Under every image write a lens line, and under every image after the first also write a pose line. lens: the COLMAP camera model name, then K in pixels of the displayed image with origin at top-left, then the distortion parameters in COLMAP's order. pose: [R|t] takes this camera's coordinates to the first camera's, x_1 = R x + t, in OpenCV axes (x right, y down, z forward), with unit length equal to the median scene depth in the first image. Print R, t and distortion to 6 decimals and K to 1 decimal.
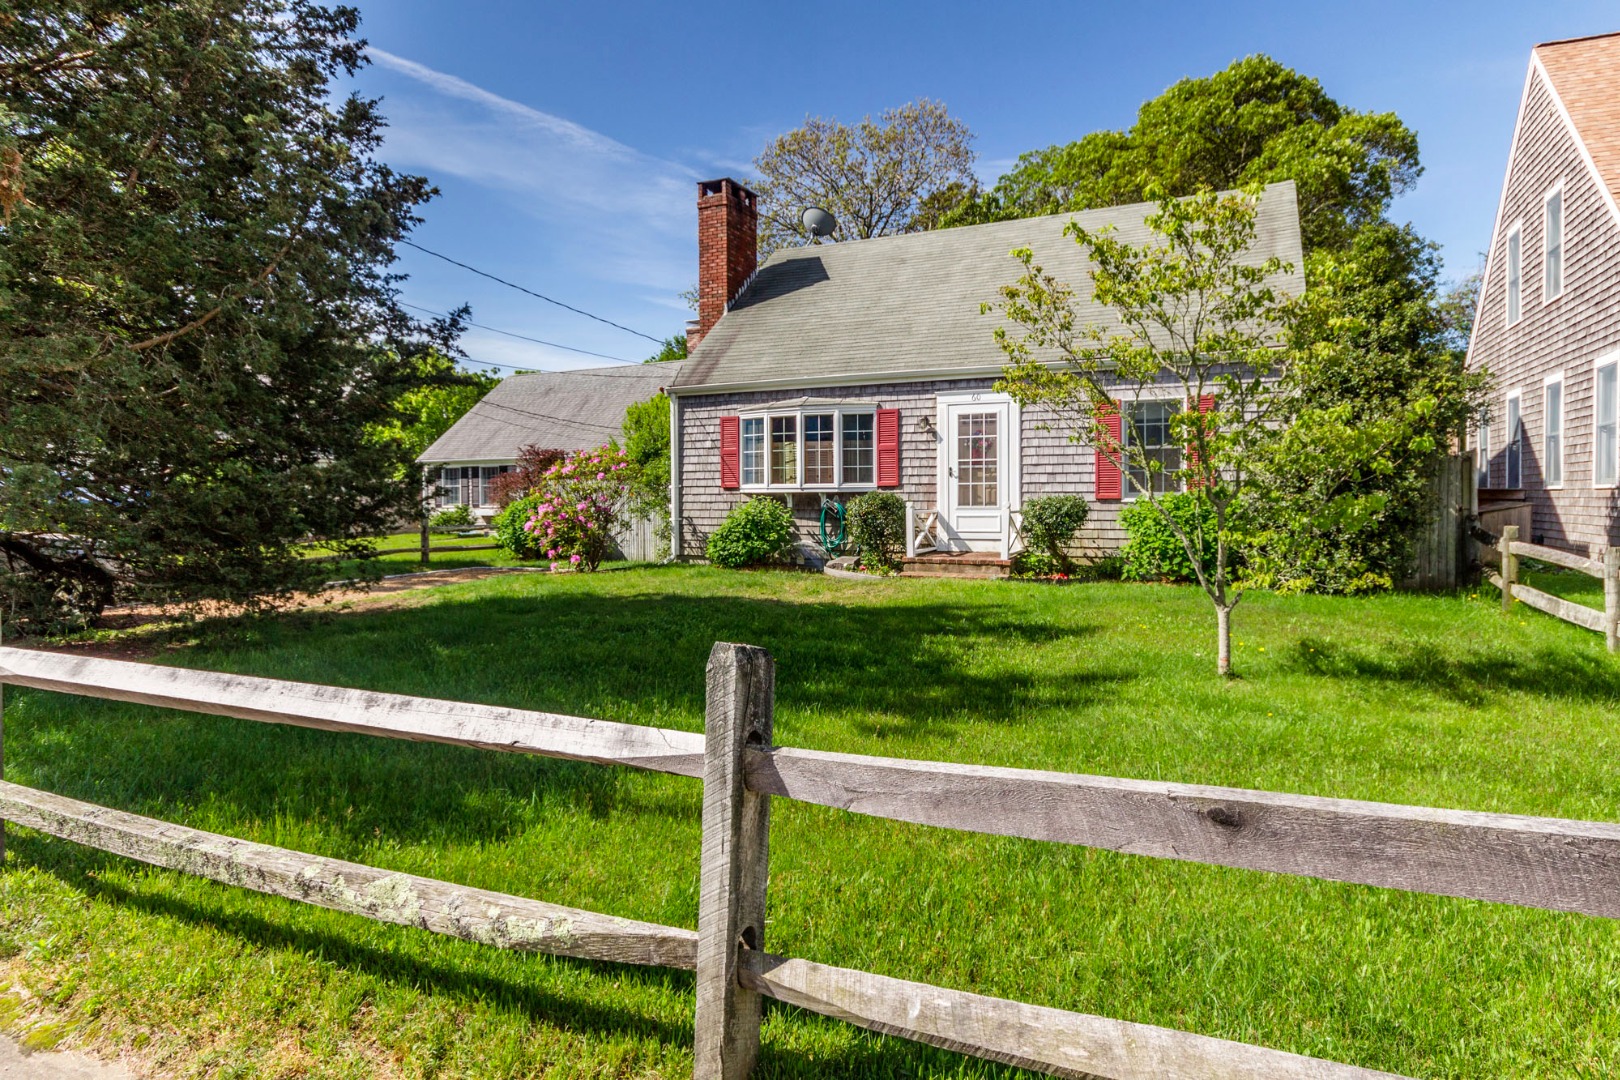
lens RADIAL K [[893.8, 0, 810.0], [0, 893.8, 540.0], [0, 0, 1]] dist [0.004046, -0.000120]
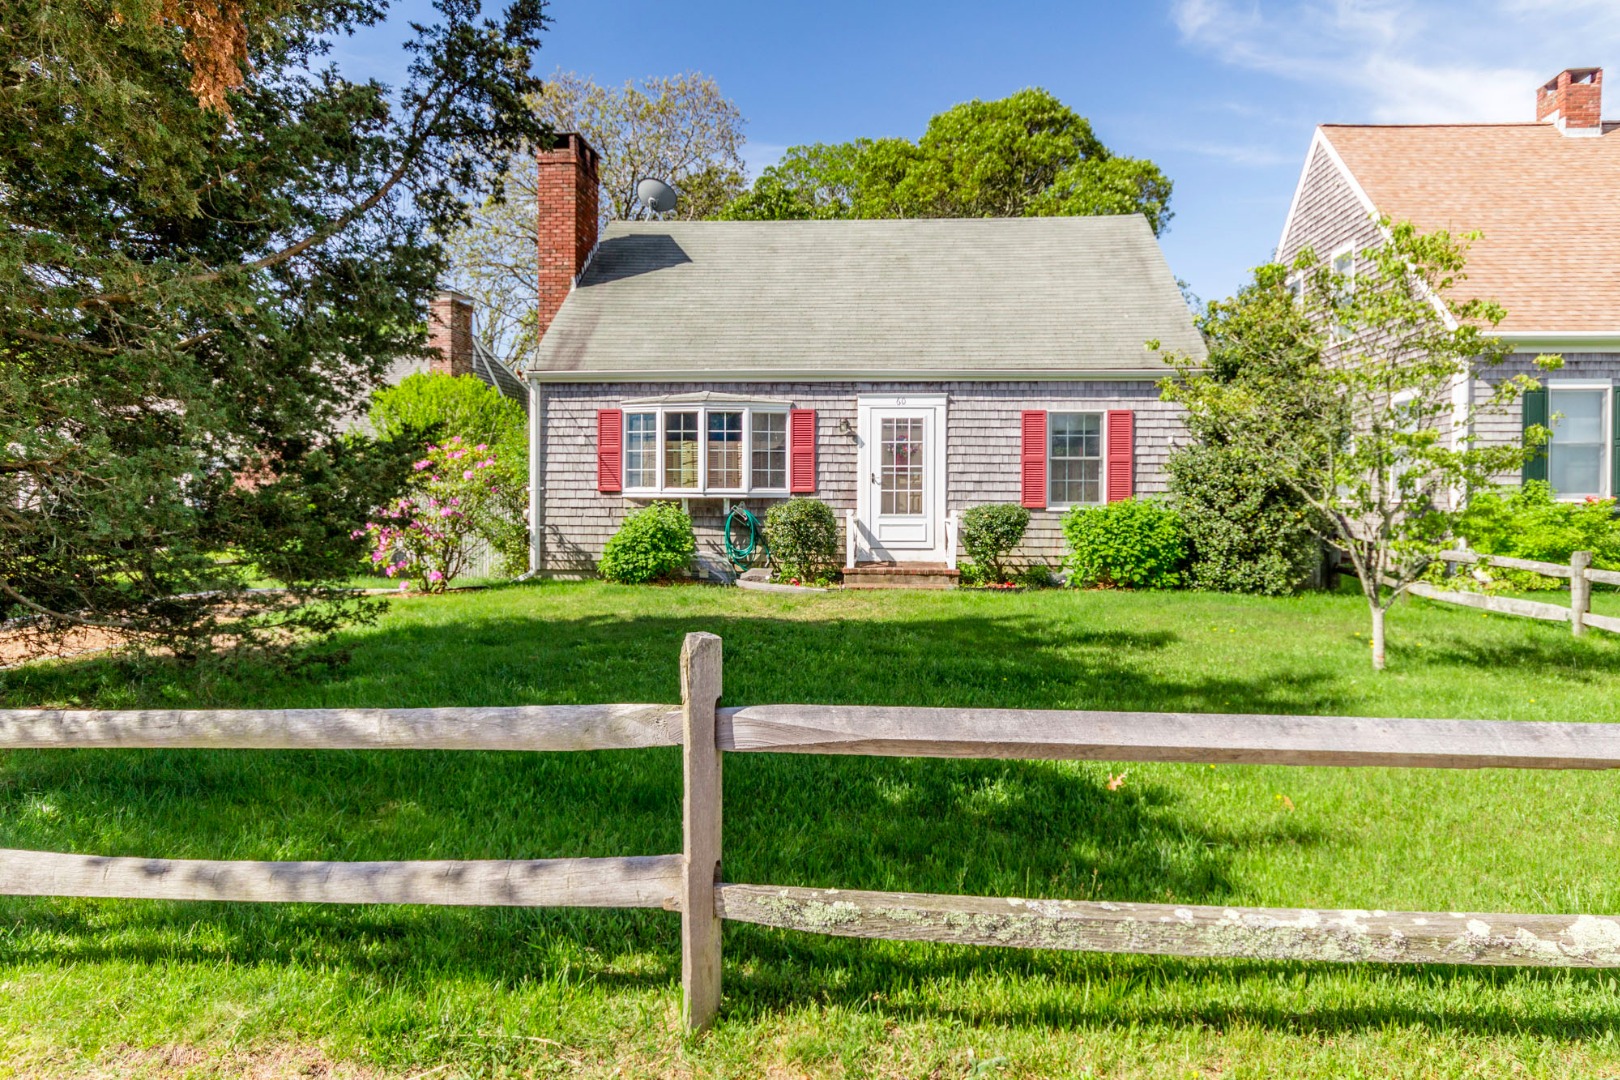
lens RADIAL K [[967.4, 0, 810.0], [0, 967.4, 540.0], [0, 0, 1]] dist [0.000383, -0.000151]
pose [[0.934501, -0.003933, 0.355939, -0.257227], [0.007394, 0.999938, -0.008363, -0.001932], [-0.355883, 0.010447, 0.934472, 0.057264]]
